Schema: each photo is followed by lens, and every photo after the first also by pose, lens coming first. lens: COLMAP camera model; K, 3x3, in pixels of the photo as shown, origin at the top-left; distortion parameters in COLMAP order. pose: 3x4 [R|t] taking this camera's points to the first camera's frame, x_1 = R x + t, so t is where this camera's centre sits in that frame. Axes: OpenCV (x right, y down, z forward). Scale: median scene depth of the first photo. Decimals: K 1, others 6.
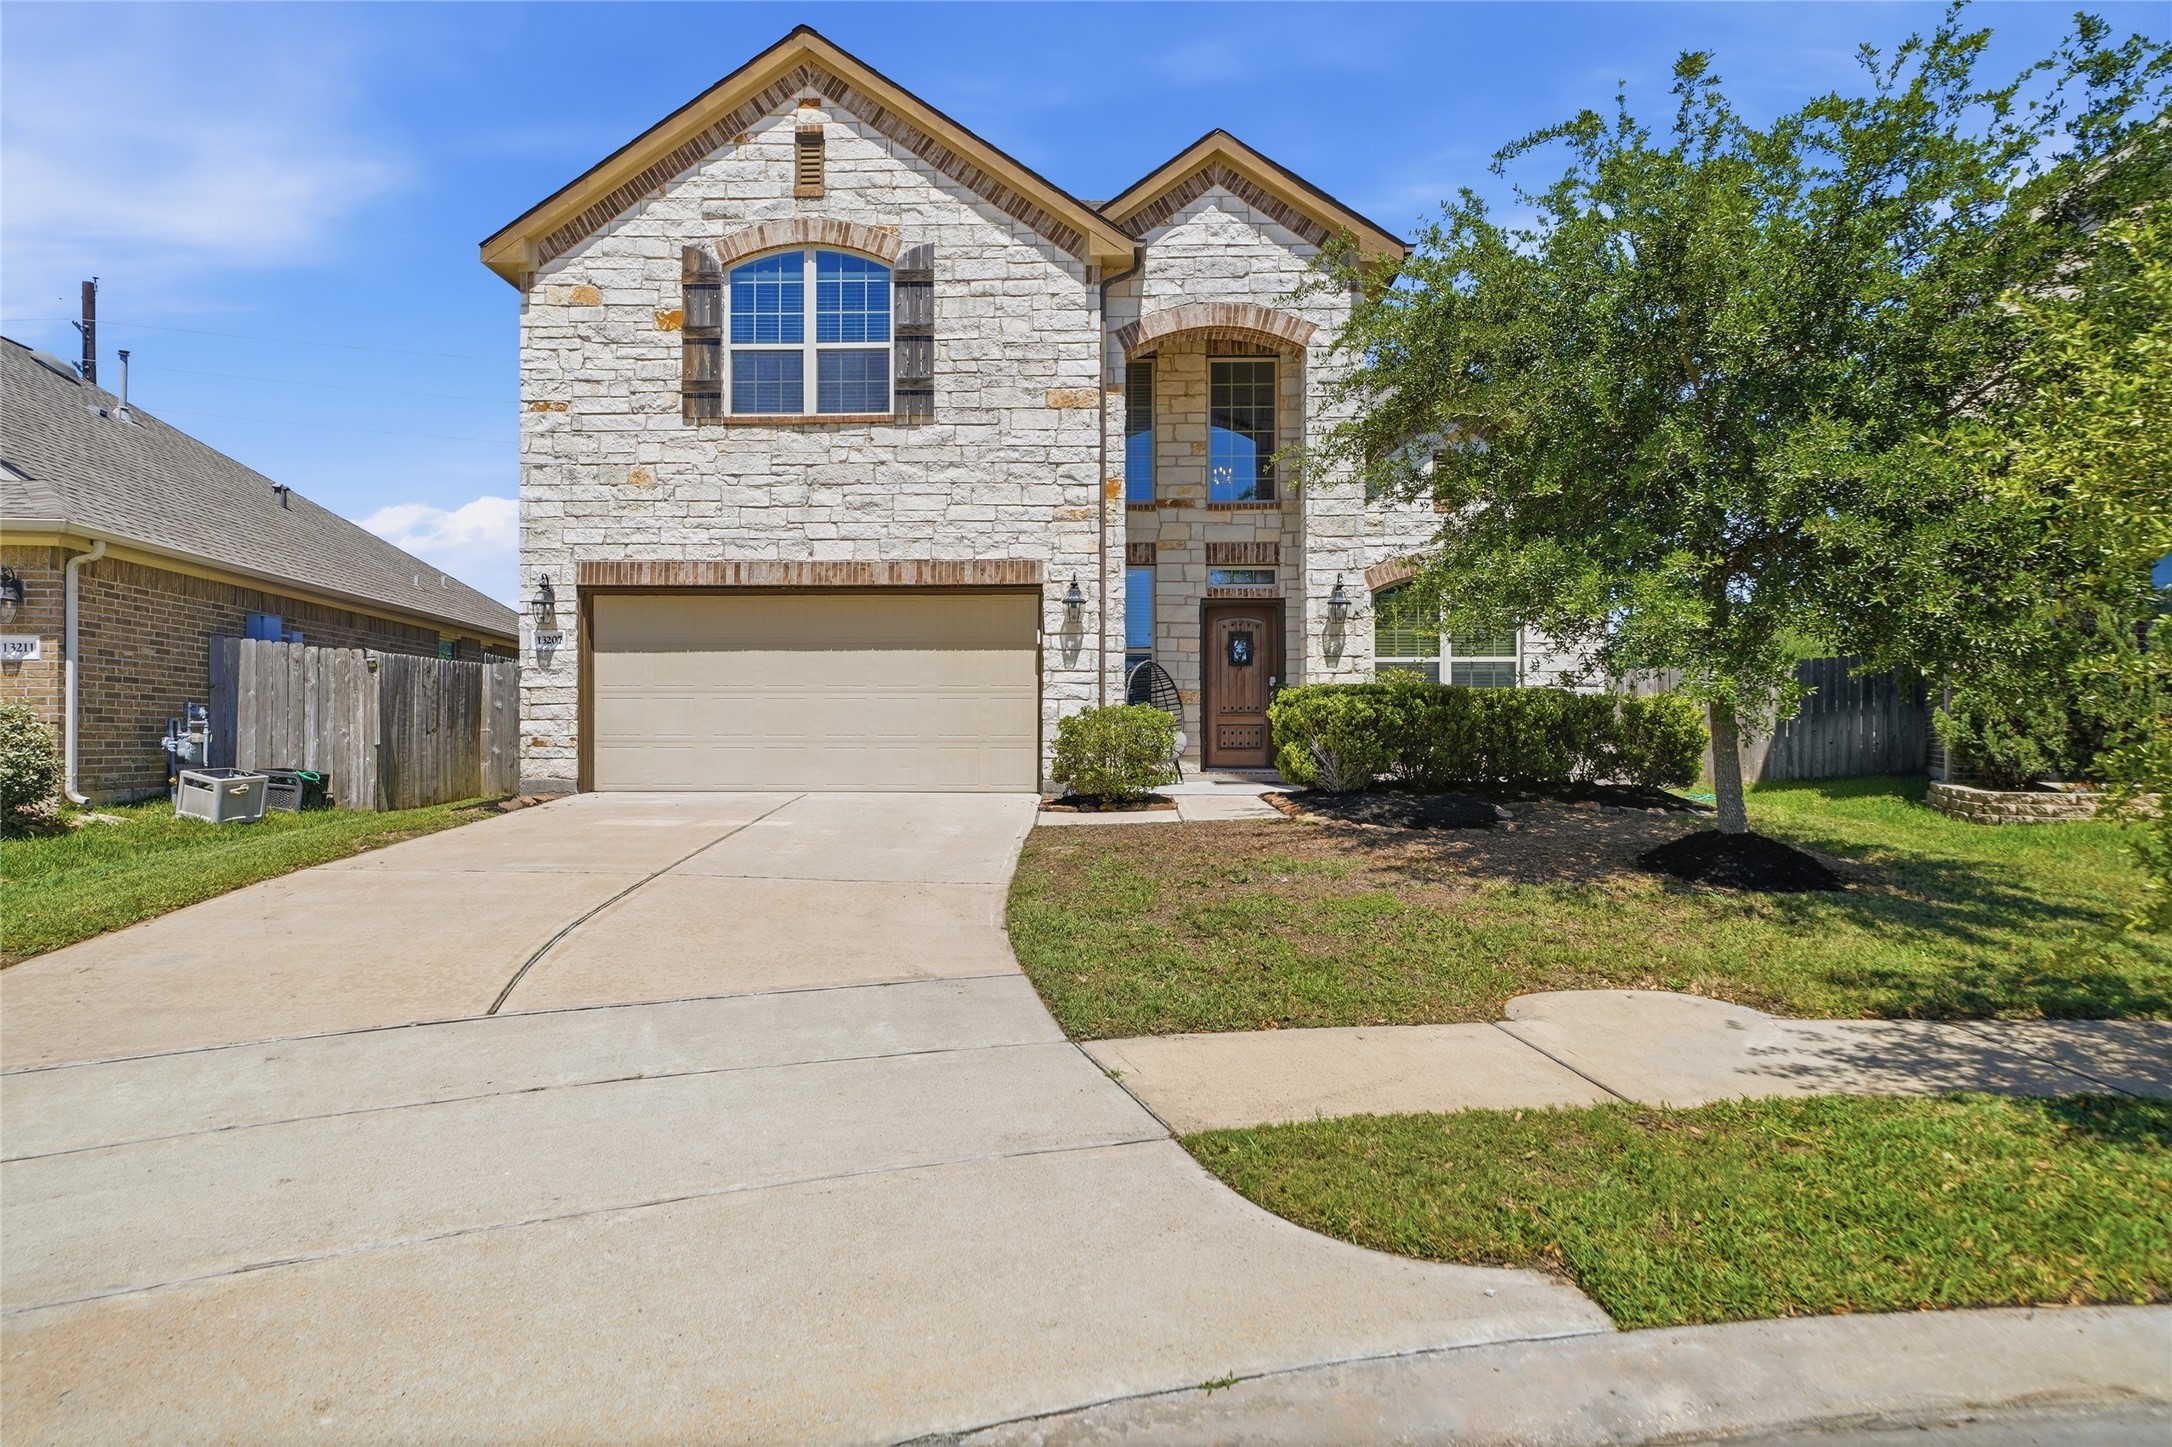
lens RADIAL K [[853.3, 0, 1089.0], [0, 853.3, 717.2], [0, 0, 1]] dist [-0.004428, -0.000143]
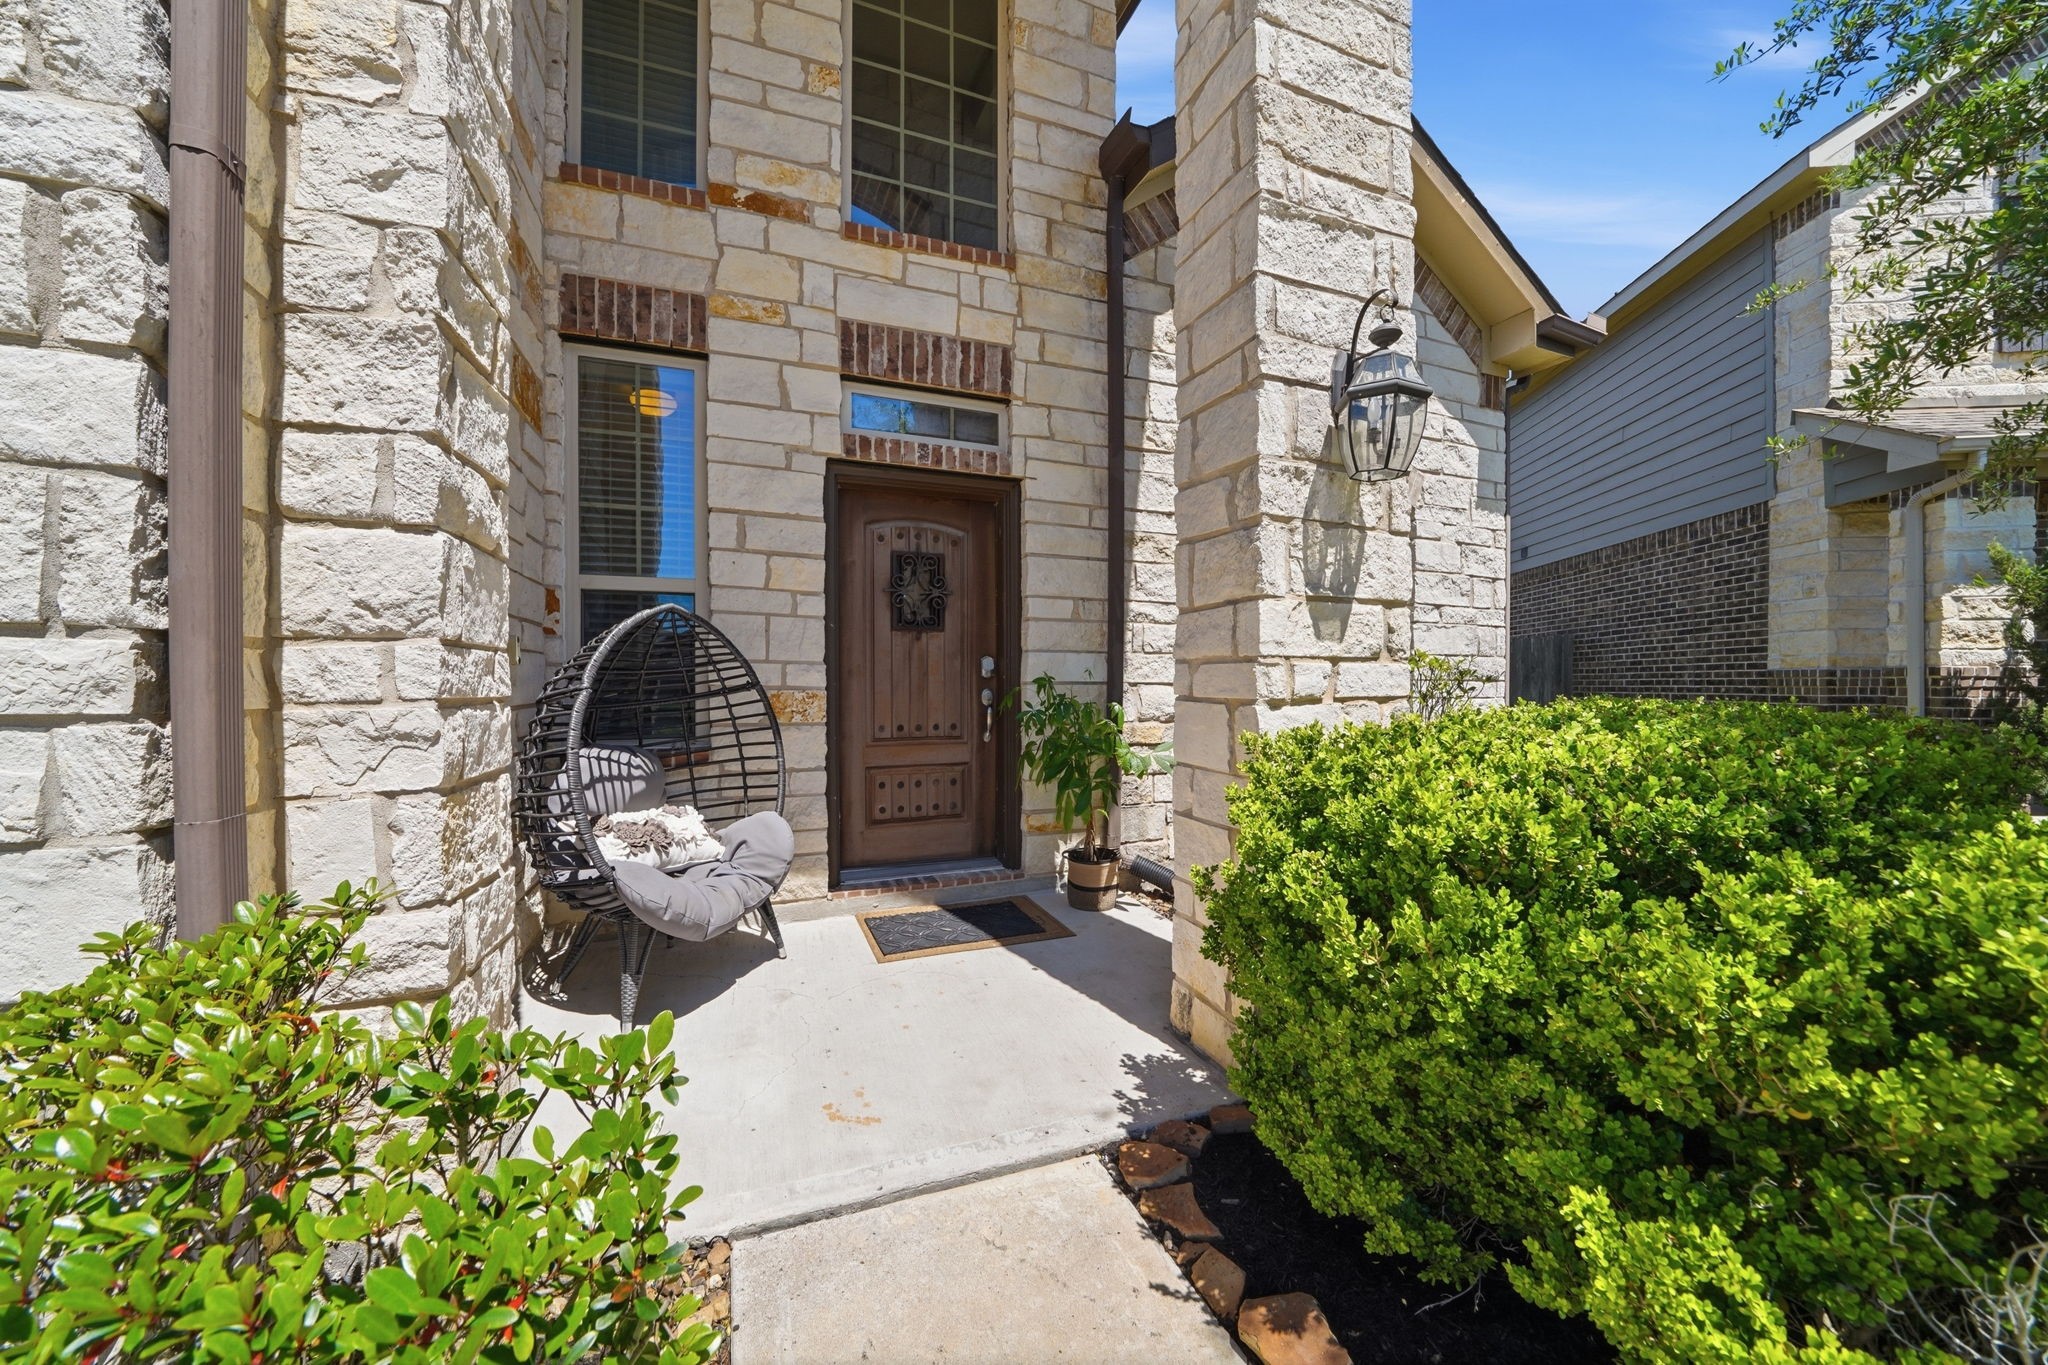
lens RADIAL K [[804.6, 0, 1030.2], [0, 804.6, 682.8], [0, 0, 1]] dist [-0.004428, -0.000143]
pose [[0.917707, -0.001254, 0.397255, 0.068811], [0.001860, 0.999998, -0.001141, -0.034039], [-0.397252, 0.001786, 0.917708, 0.619877]]
